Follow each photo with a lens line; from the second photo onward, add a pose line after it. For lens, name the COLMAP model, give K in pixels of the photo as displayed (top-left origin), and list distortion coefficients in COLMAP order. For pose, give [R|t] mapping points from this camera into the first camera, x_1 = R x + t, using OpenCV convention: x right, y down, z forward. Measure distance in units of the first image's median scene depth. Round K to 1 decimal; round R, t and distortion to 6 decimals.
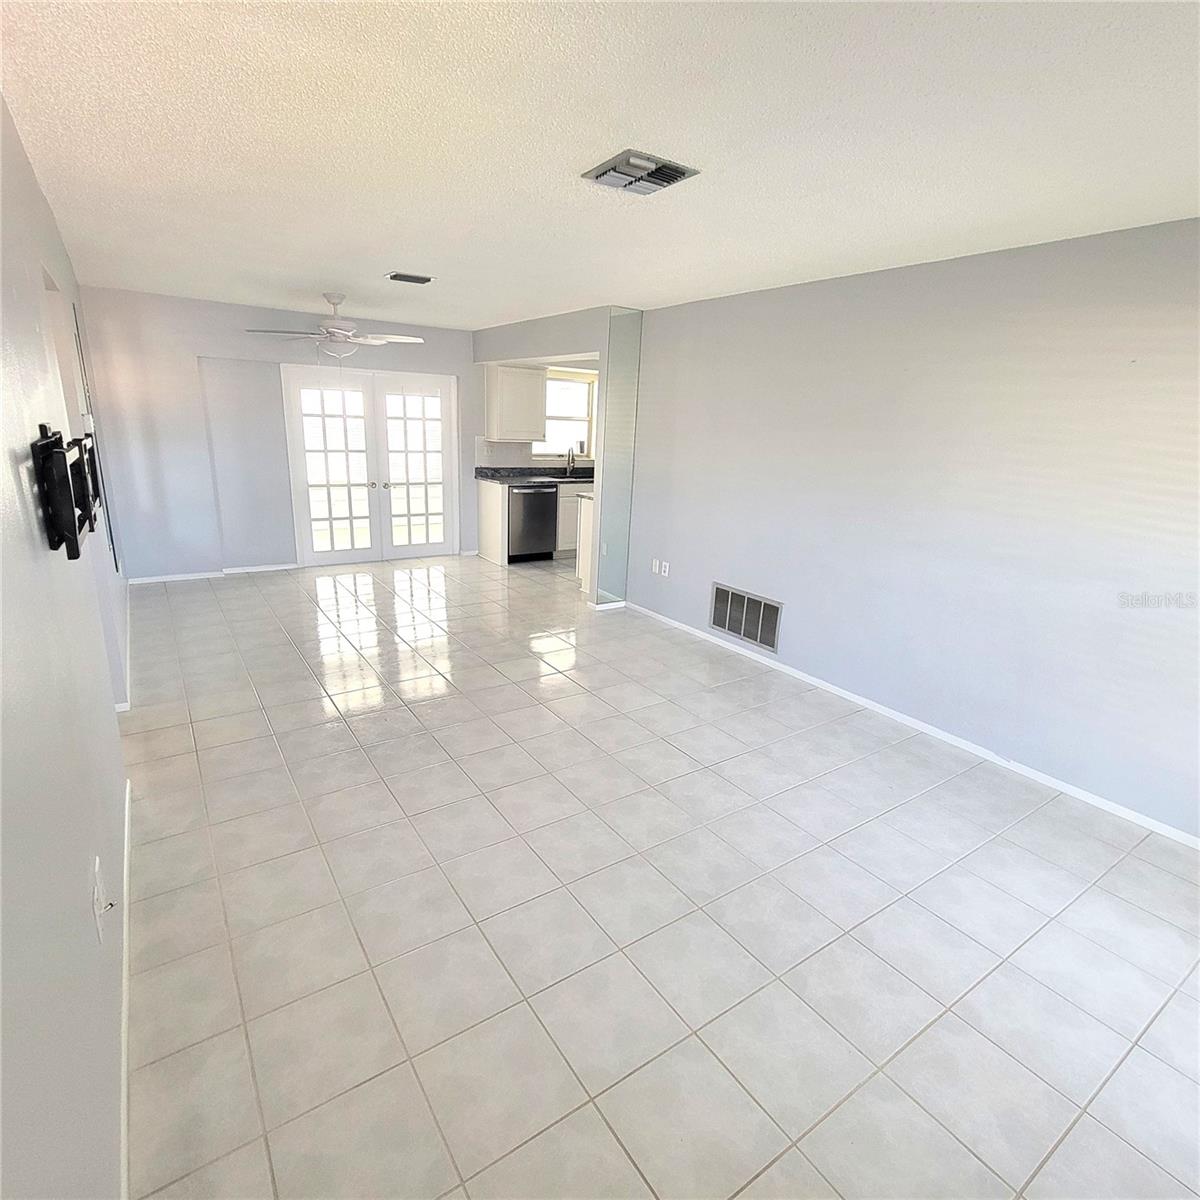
lens RADIAL K [[650.4, 0, 591.2], [0, 650.4, 604.7], [0, 0, 1]] dist [0.006083, -0.002524]
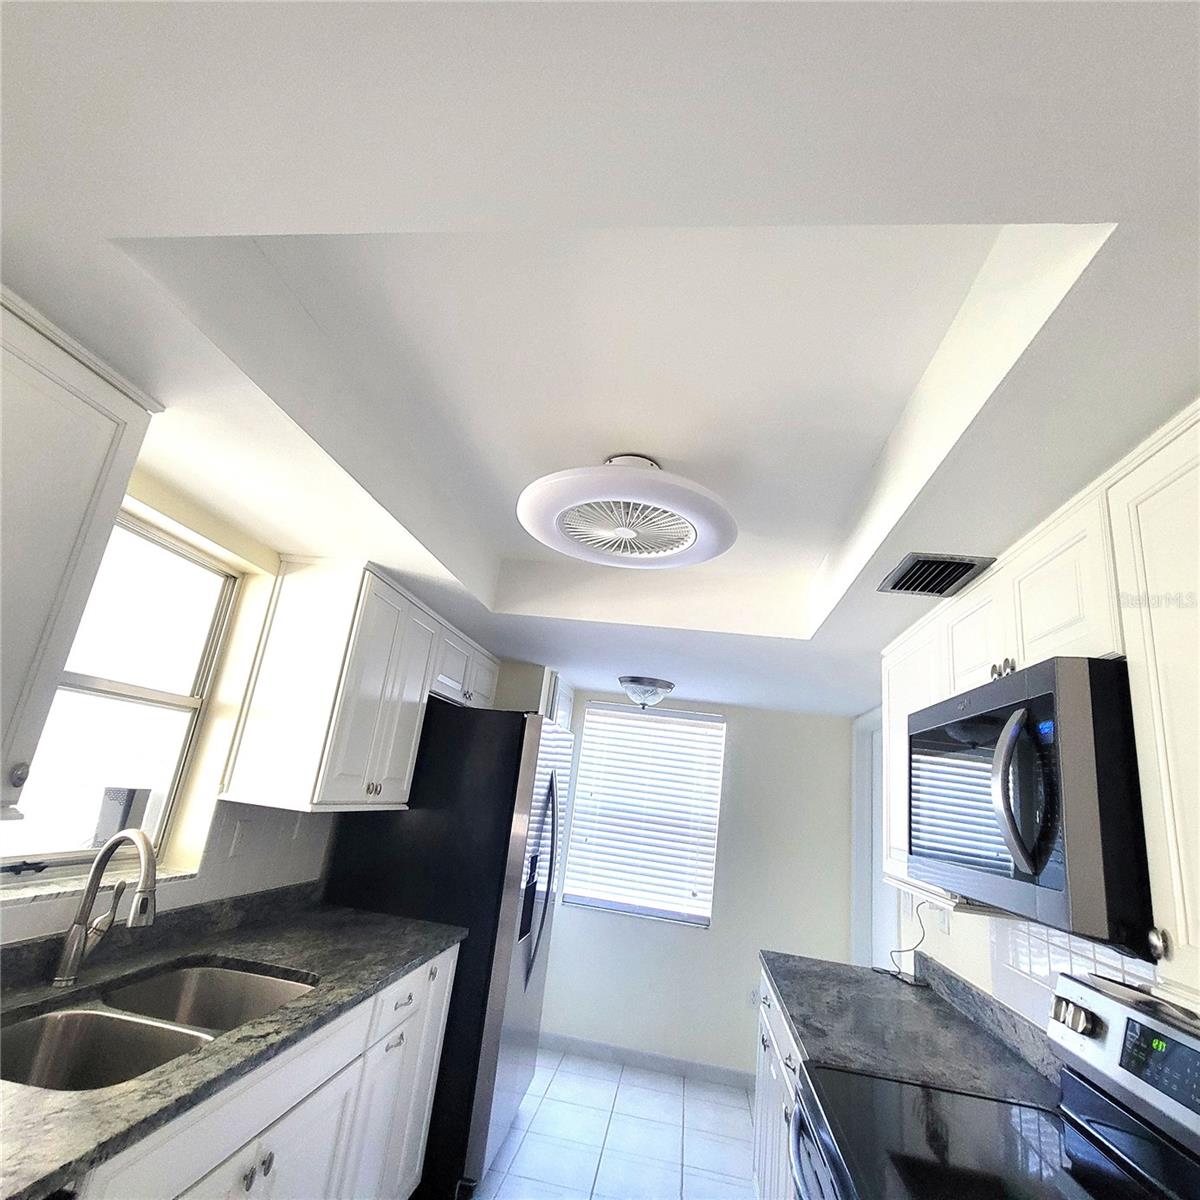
lens RADIAL K [[651.1, 0, 591.3], [0, 651.1, 607.3], [0, 0, 1]] dist [0.004492, -0.000461]
pose [[0.671161, 0.238830, 0.701786, -0.102115], [0.110990, 0.903636, -0.413670, -0.230007], [-0.732956, 0.355531, 0.579978, 0.849692]]
